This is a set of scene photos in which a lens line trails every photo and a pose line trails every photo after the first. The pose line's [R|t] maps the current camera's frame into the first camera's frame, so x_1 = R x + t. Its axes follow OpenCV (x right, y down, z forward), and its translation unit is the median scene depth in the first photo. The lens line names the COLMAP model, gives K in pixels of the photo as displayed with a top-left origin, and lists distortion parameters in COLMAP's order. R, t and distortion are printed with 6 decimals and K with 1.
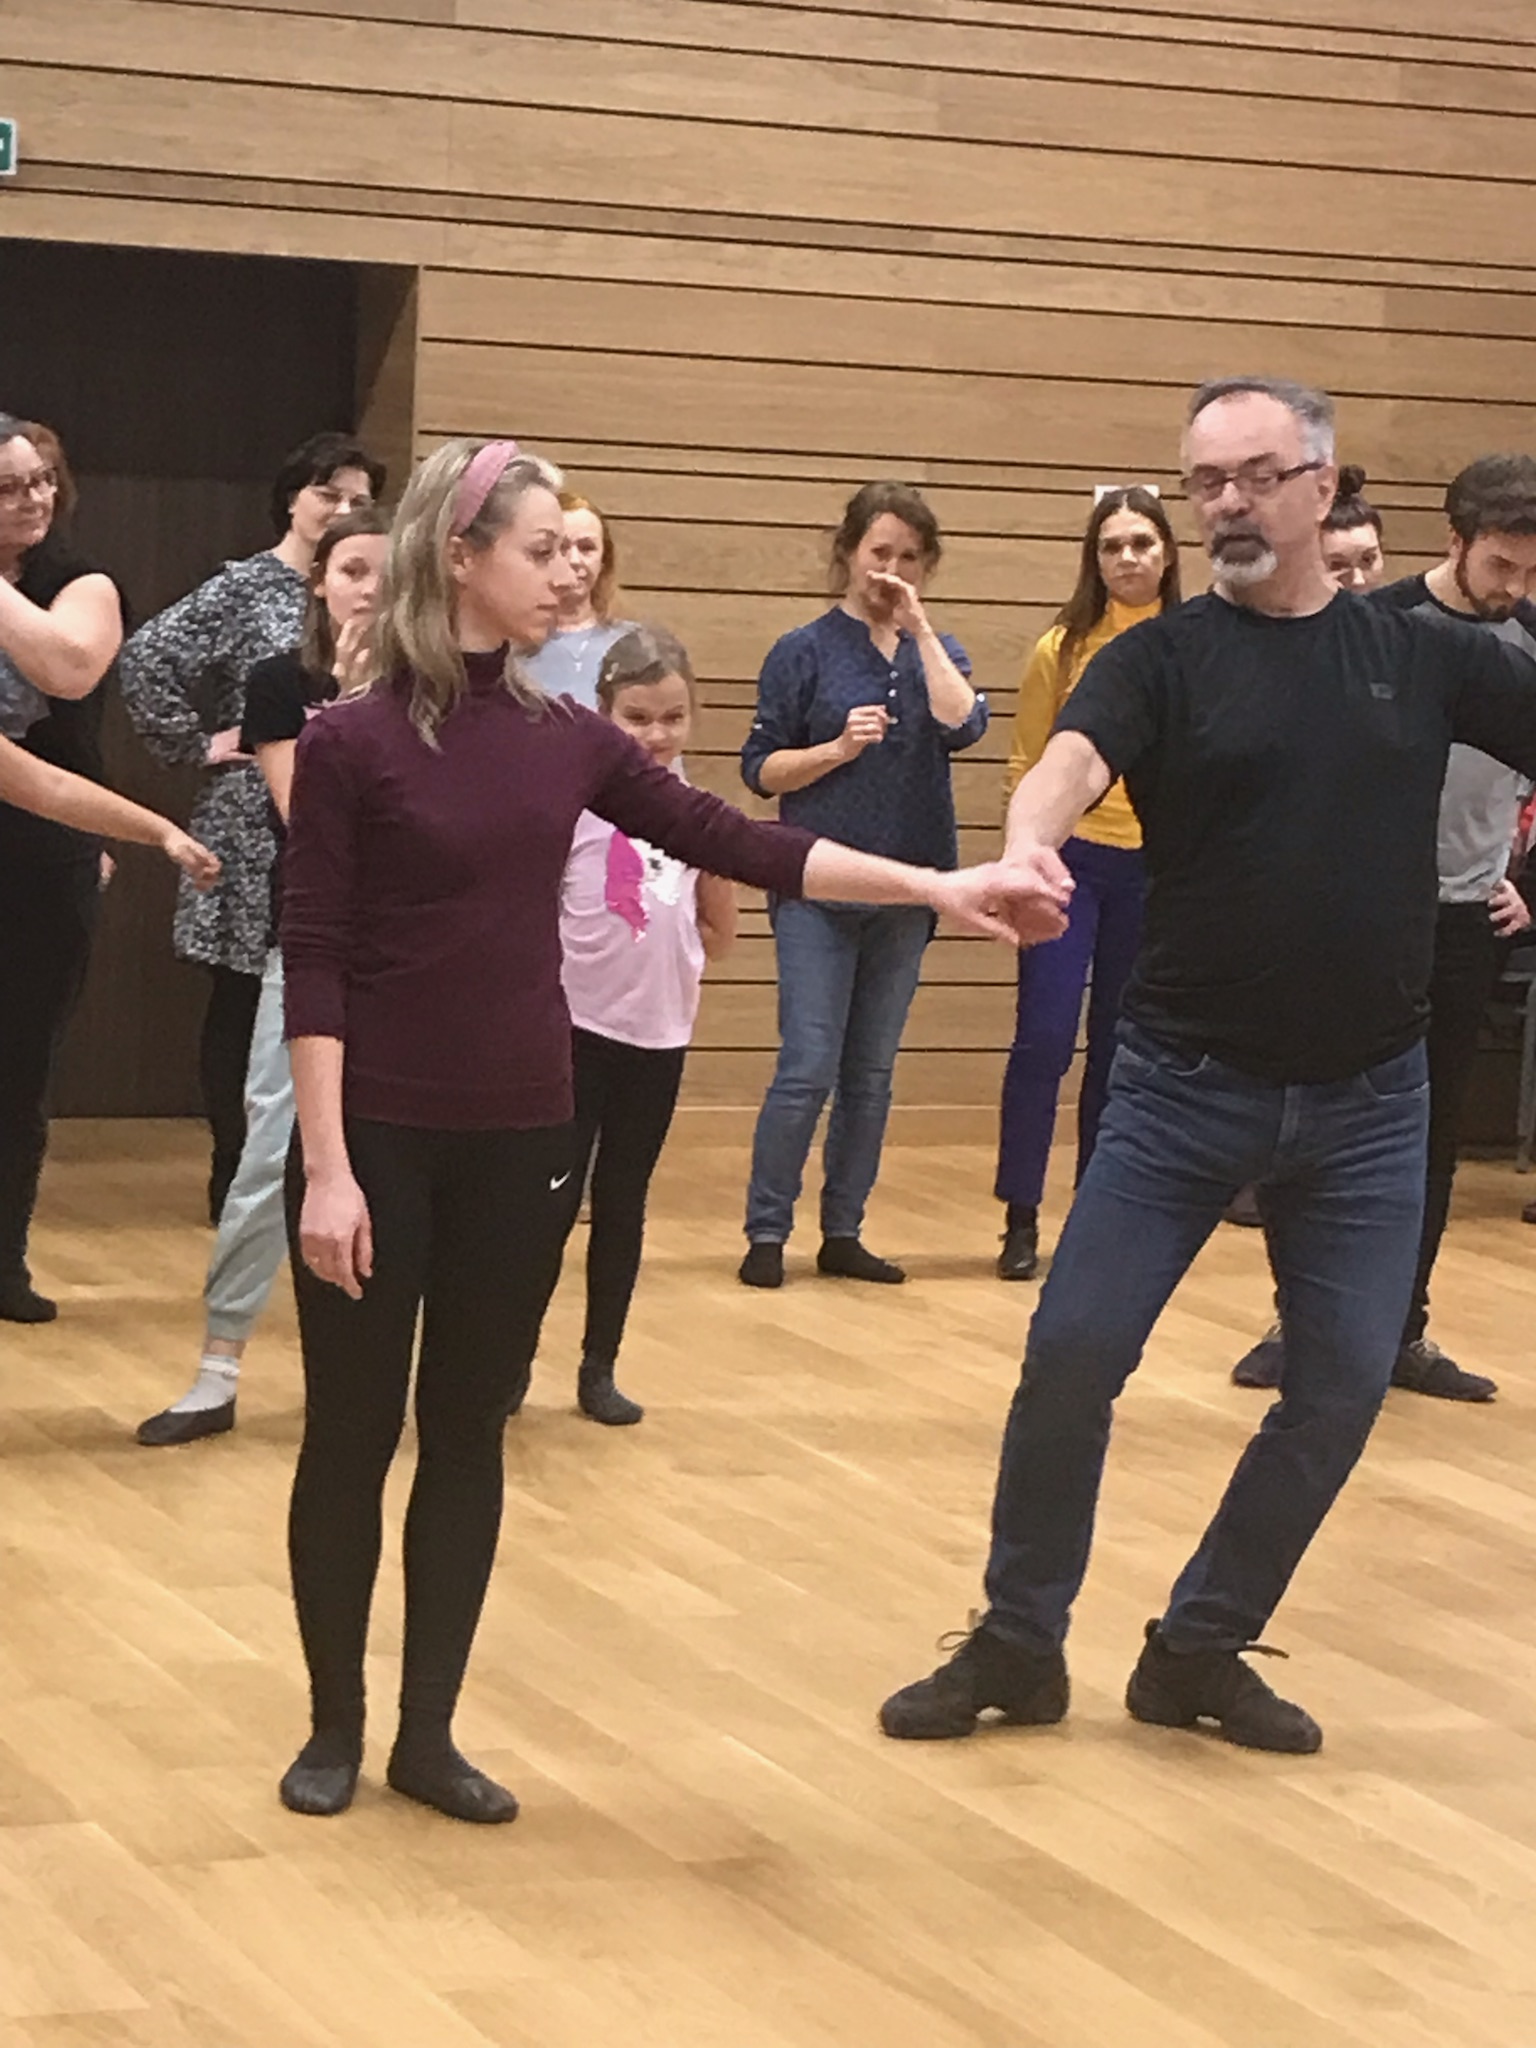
lens RADIAL K [[5588.2, 0, 780.3], [0, 5588.2, 1017.4], [0, 0, 1]] dist [0.178877, 0.000000]
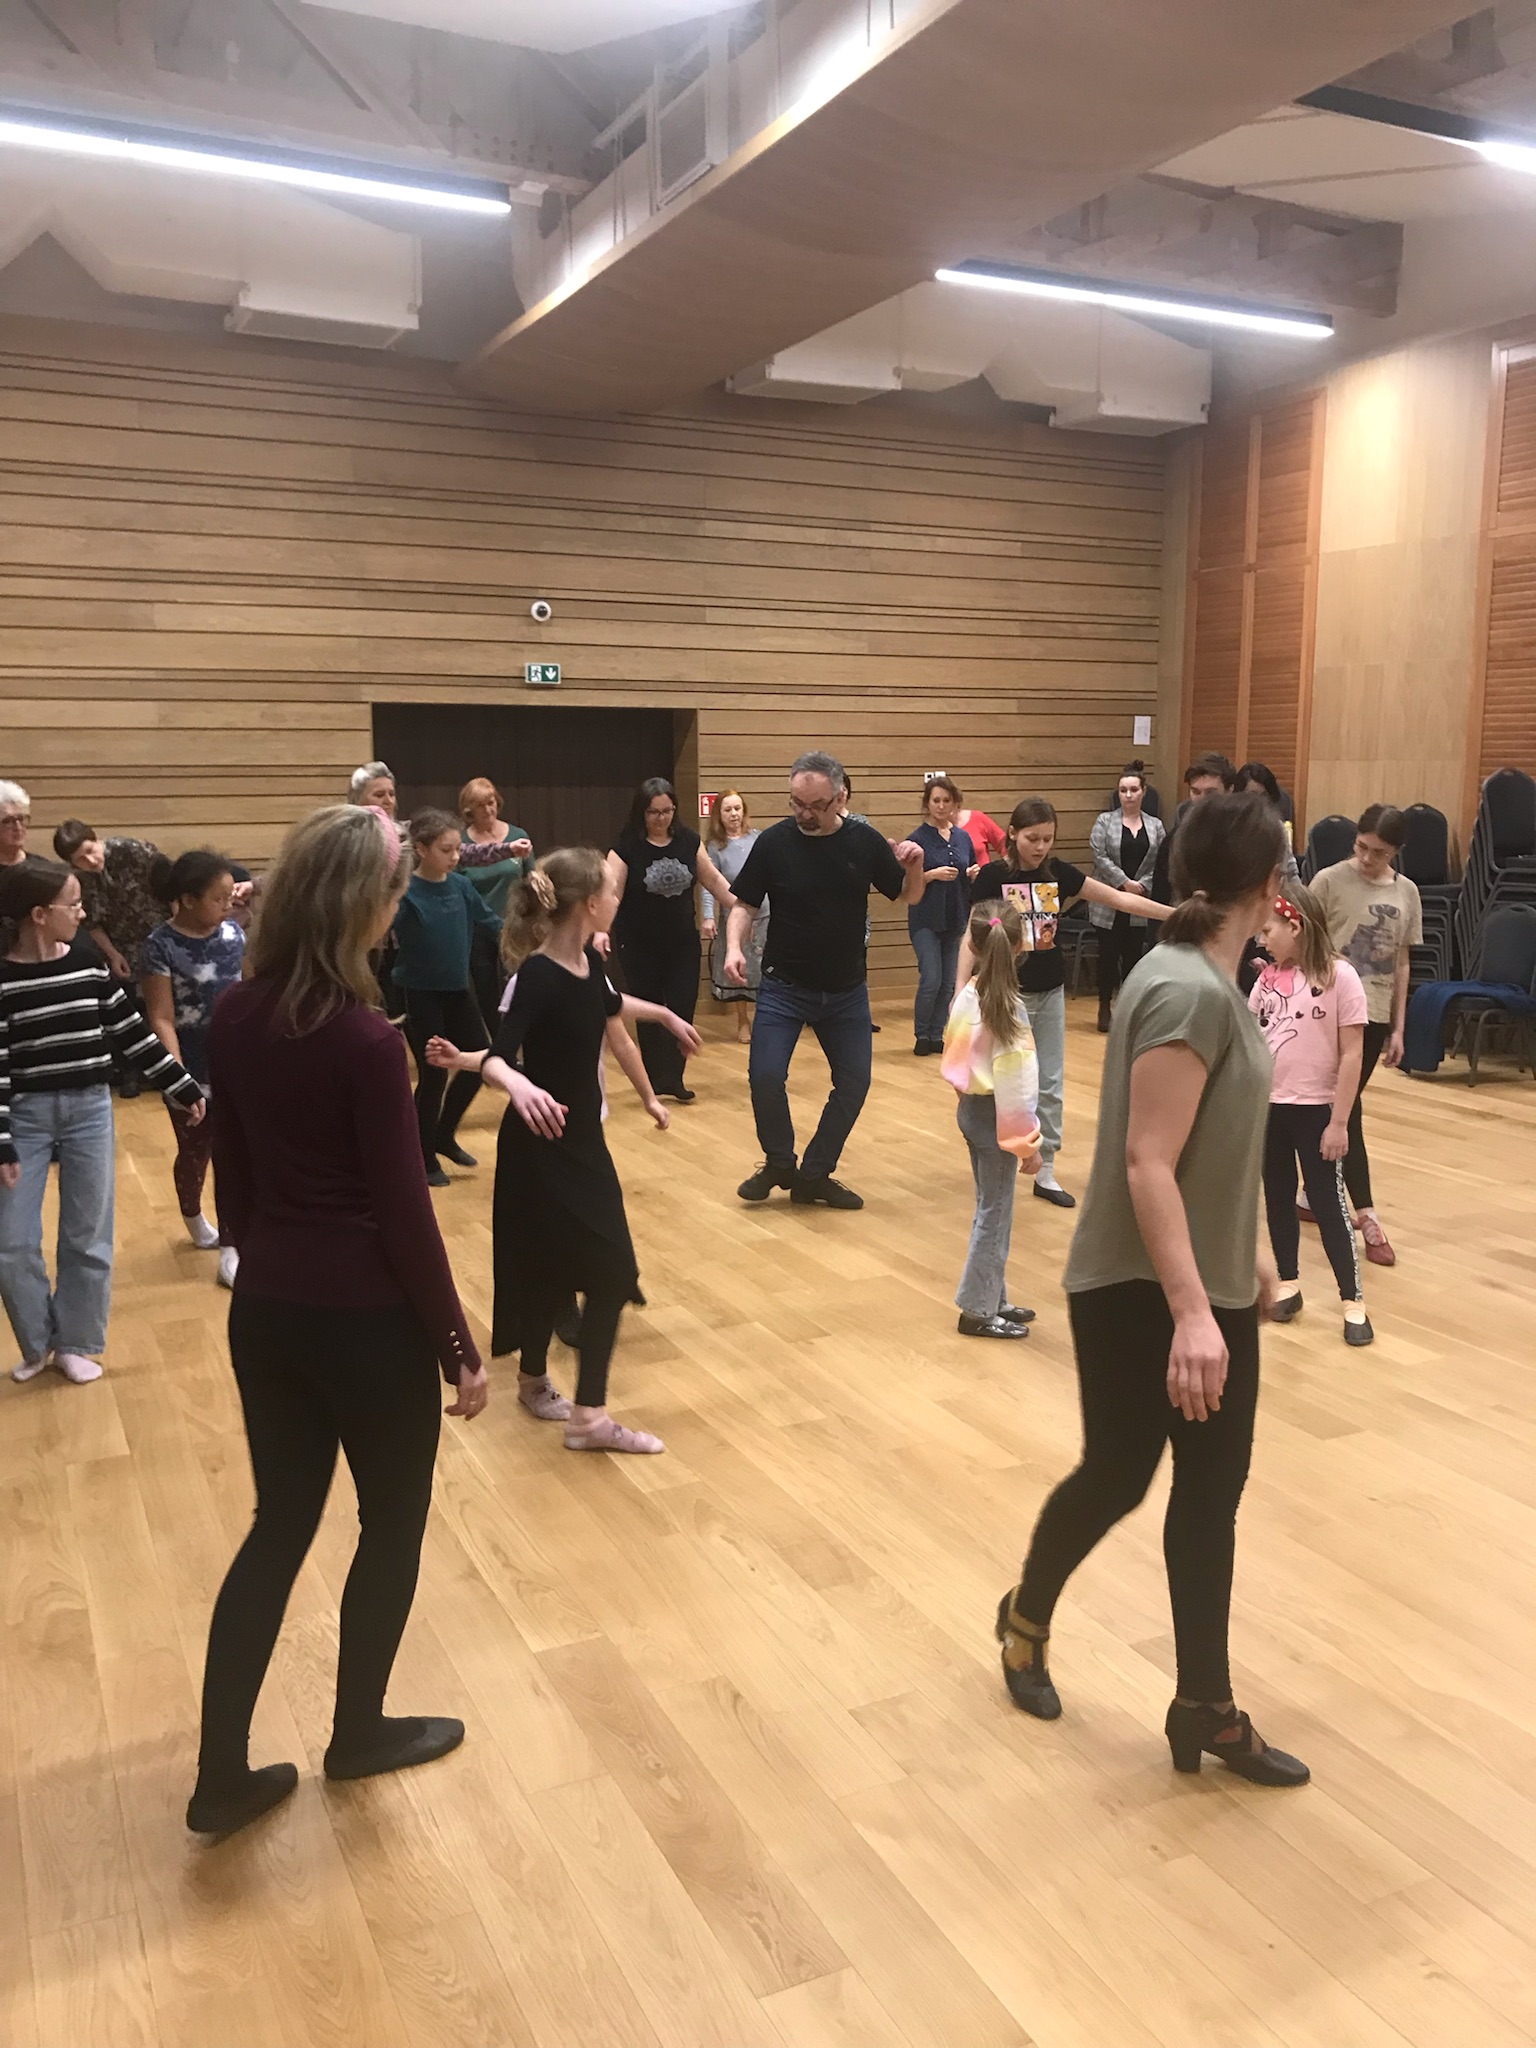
lens RADIAL K [[1692.7, 0, 751.6], [0, 1692.7, 1037.4], [0, 0, 1]] dist [0.015788, -0.020042]
pose [[0.998101, -0.055343, 0.027035, -0.069607], [0.053668, 0.996805, 0.059165, -0.015515], [-0.030223, -0.057601, 0.997882, 0.123183]]
